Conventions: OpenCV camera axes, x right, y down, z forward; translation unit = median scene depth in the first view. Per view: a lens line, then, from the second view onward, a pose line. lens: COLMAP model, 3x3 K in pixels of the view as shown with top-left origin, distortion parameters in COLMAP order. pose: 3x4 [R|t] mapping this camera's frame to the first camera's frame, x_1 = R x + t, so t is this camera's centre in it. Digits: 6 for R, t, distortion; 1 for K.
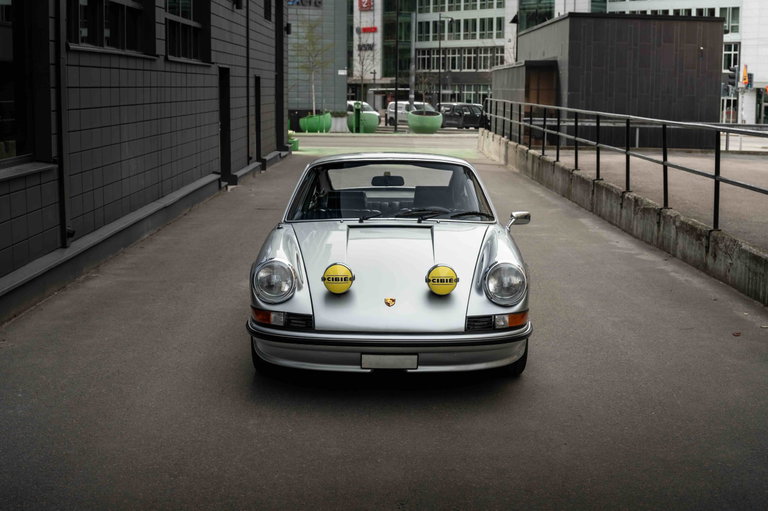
lens RADIAL K [[1117.3, 0, 388.3], [0, 1117.3, 270.7], [0, 0, 1]] dist [-0.124163, 0.000000]
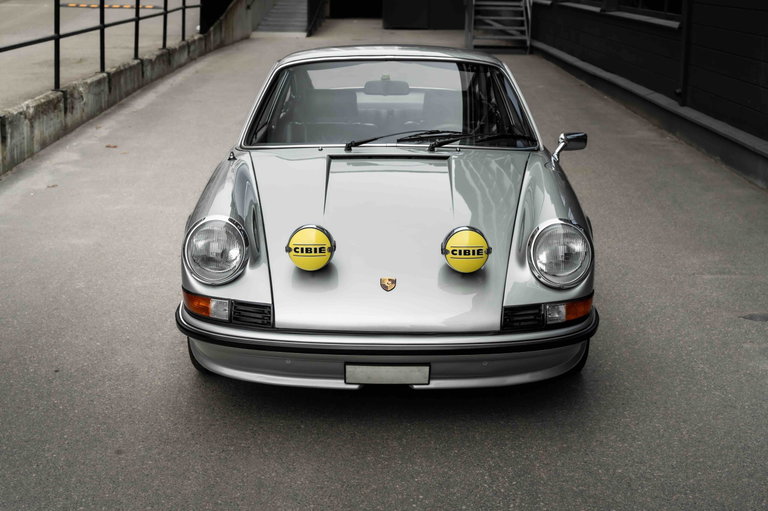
lens RADIAL K [[1220.9, 0, 390.4], [0, 1220.9, 251.7], [0, 0, 1]] dist [-0.100740, 0.000000]
pose [[0.999998, 0.000503, -0.001905, 0.004224], [-0.000336, 0.996221, 0.086851, -0.054175], [0.001942, -0.086851, 0.996219, 0.272649]]
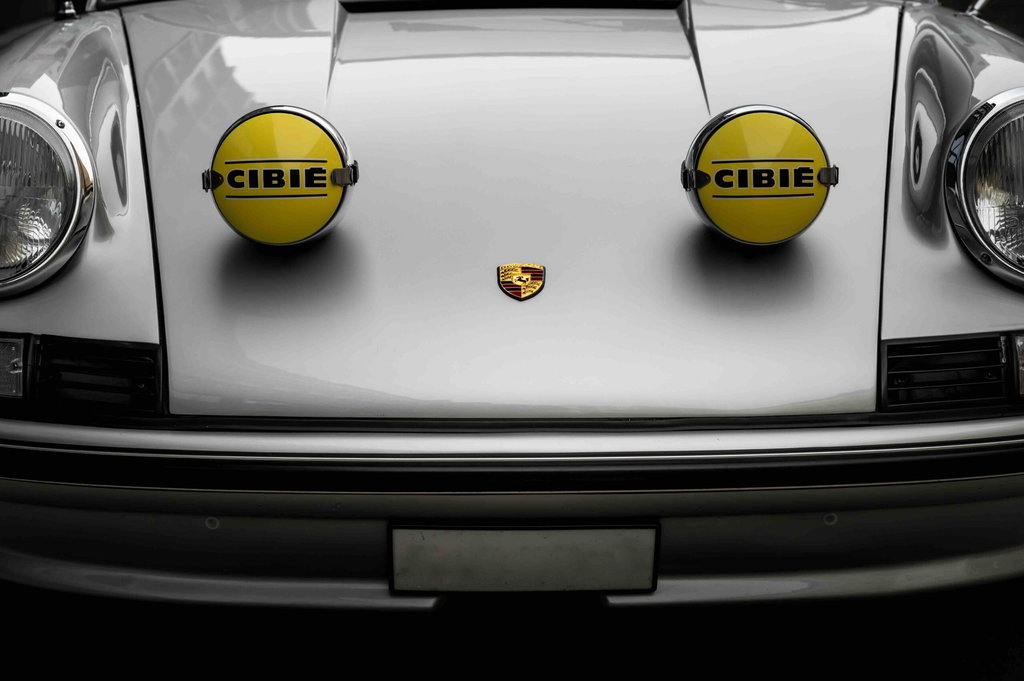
lens RADIAL K [[2781.0, 0, 494.1], [0, 2781.0, 277.9], [0, 0, 1]] dist [0.016423, 0.000000]
pose [[0.999877, -0.015452, 0.002630, -0.005057], [0.015497, 0.999718, -0.017986, 0.036501], [-0.002351, 0.018024, 0.999835, 0.459581]]
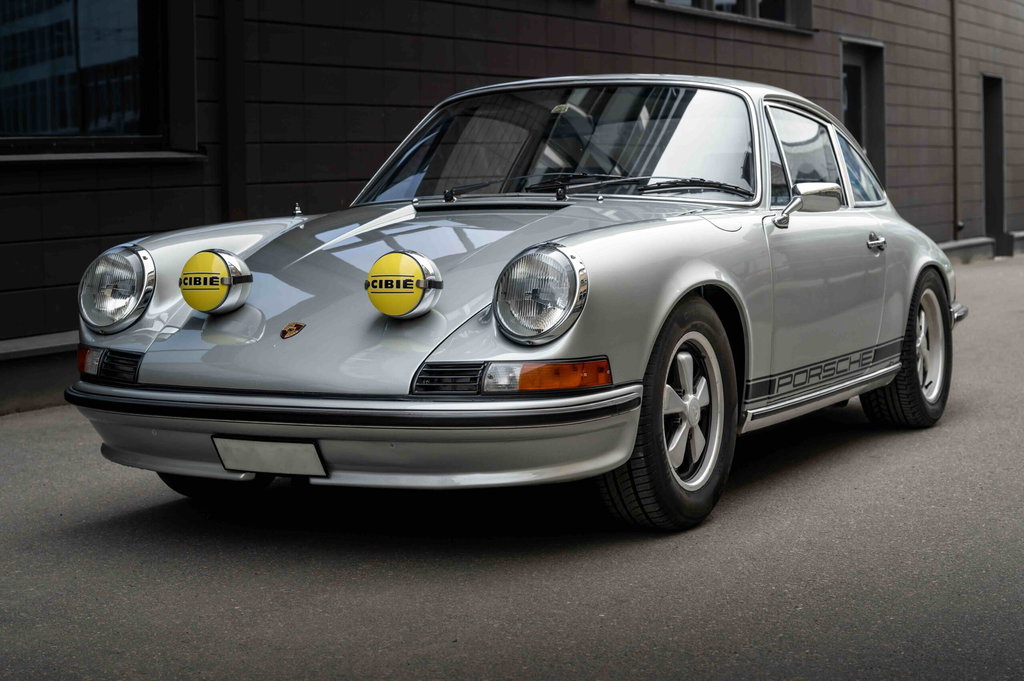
lens RADIAL K [[2050.7, 0, 511.8], [0, 2050.7, 337.3], [0, 0, 1]] dist [-0.449532, 0.000000]
pose [[0.894947, 0.011488, -0.446025, 0.454424], [-0.043474, 0.997157, -0.061548, 0.077879], [0.444050, 0.074472, 0.892902, 0.286400]]
